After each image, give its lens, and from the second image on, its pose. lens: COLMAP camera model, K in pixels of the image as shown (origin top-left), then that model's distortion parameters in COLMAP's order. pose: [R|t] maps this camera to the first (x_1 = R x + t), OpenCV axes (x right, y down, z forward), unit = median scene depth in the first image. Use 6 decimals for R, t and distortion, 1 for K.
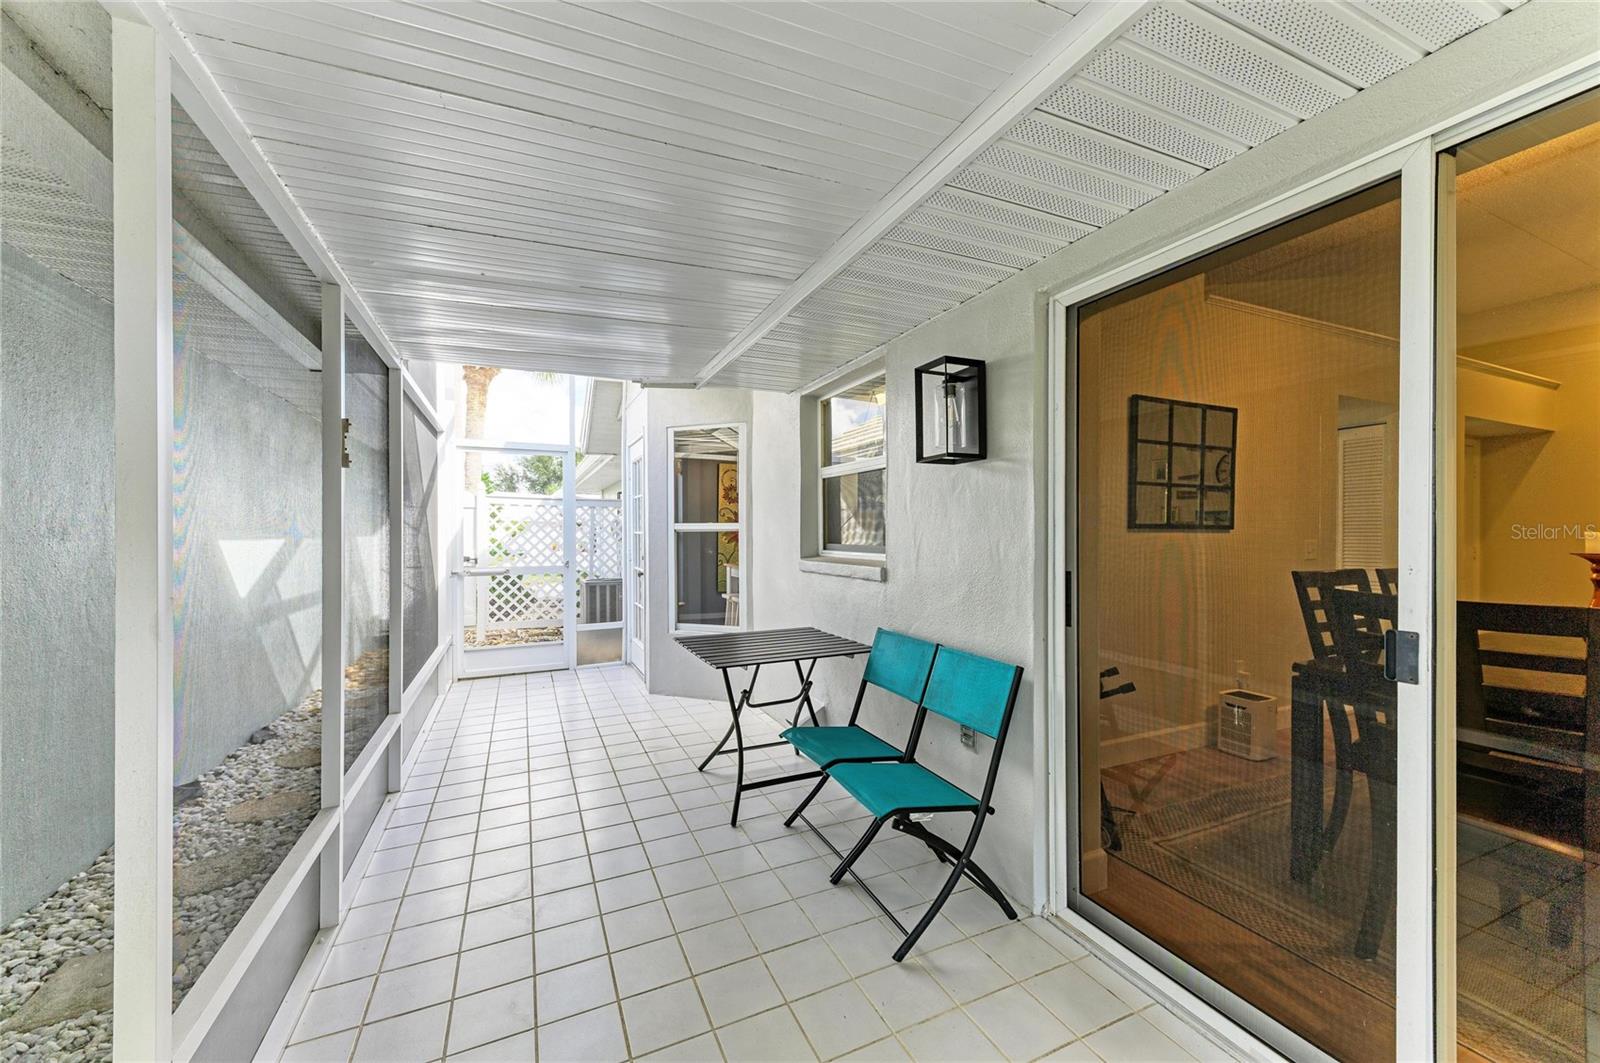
lens RADIAL K [[611.5, 0, 798.6], [0, 611.5, 535.3], [0, 0, 1]] dist [0.000766, 0.000027]
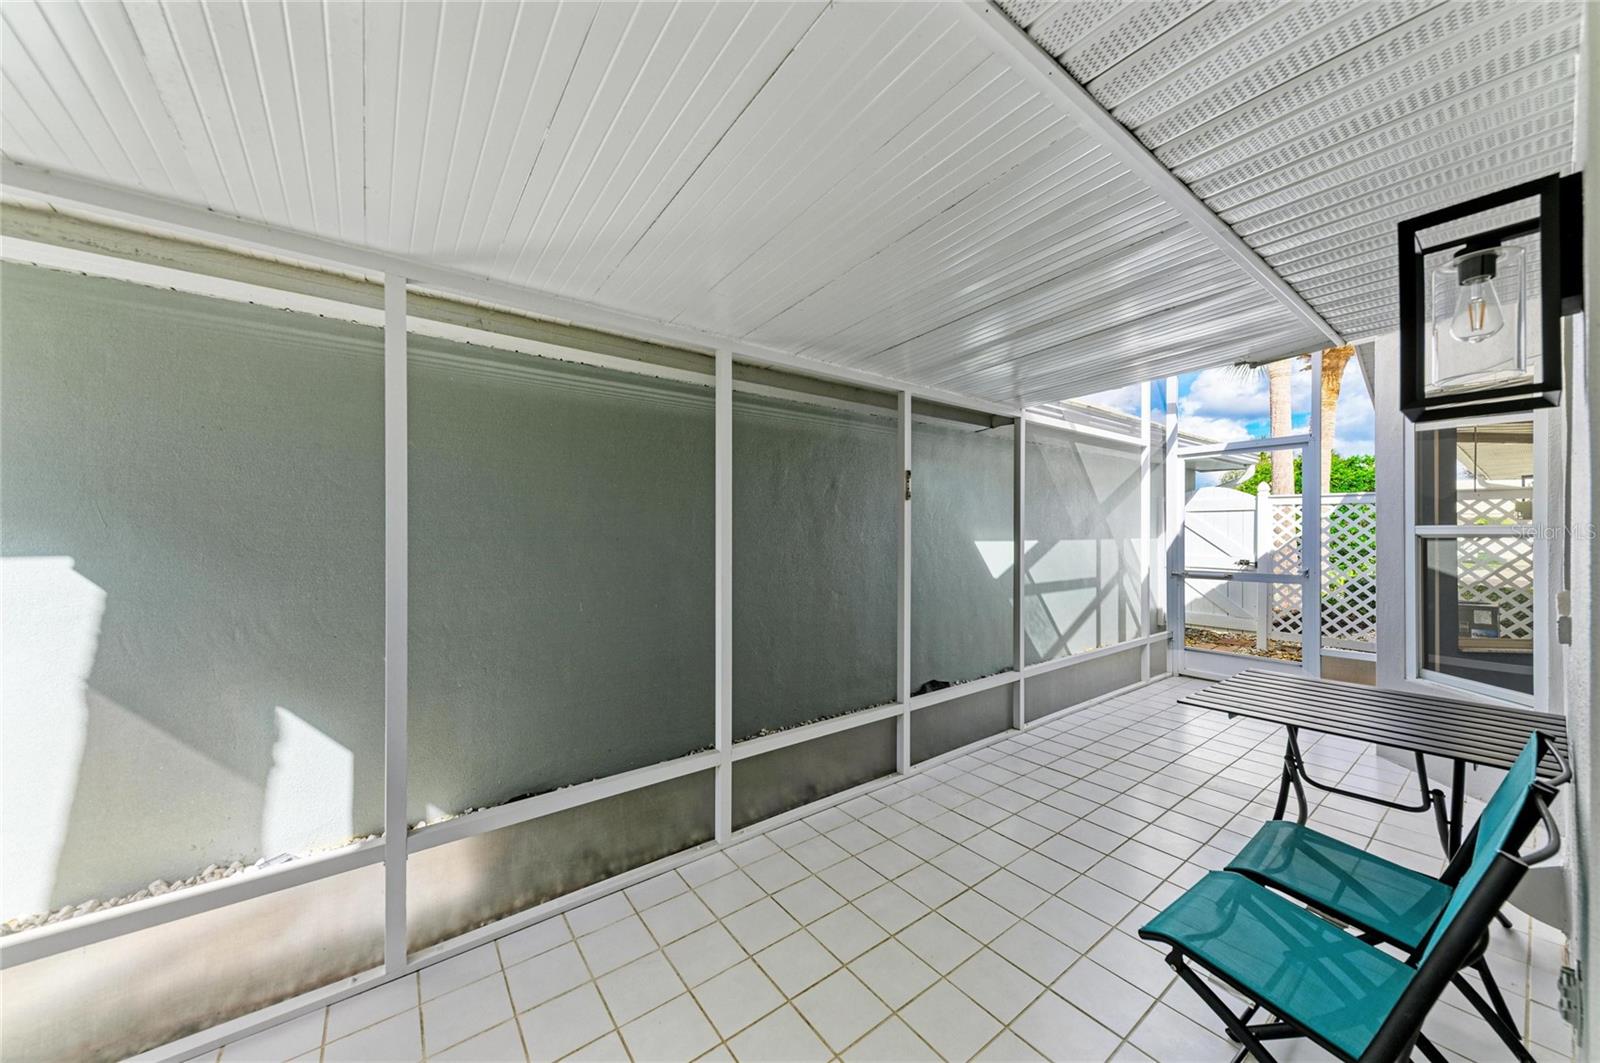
lens RADIAL K [[552.9, 0, 797.5], [0, 552.9, 533.3], [0, 0, 1]] dist [0.001547, 0.000043]
pose [[0.208151, -0.001372, -0.978096, 0.361027], [-0.003196, 0.999993, -0.002083, -0.009027], [0.978091, 0.003559, 0.208146, 0.222736]]
